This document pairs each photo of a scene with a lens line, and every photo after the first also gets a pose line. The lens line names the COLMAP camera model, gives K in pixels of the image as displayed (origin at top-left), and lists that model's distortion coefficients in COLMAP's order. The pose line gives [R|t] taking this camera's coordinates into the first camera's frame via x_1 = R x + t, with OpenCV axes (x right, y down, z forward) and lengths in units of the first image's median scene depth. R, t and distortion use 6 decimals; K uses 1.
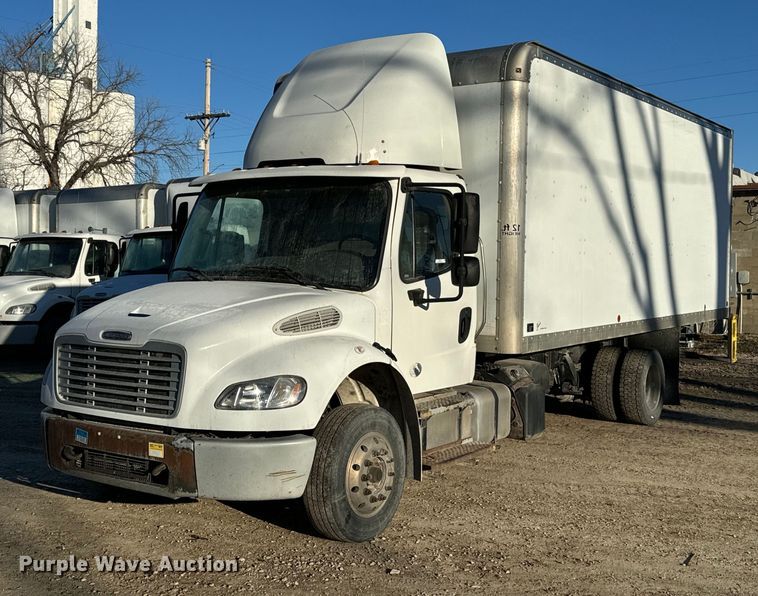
lens RADIAL K [[944.4, 0, 377.9], [0, 944.4, 272.7], [0, 0, 1]] dist [-0.009038, 0.000000]
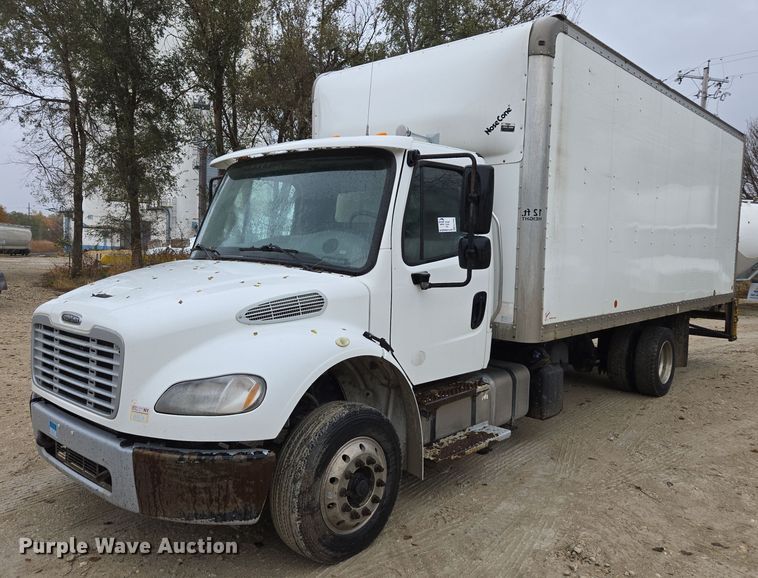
lens RADIAL K [[609.4, 0, 393.9], [0, 609.4, 282.1], [0, 0, 1]] dist [-0.008213, 0.010715]
pose [[0.994782, 0.018417, -0.100343, 0.073839], [-0.014458, 0.999094, 0.040037, 0.003954], [0.100990, -0.038378, 0.994147, 0.410578]]
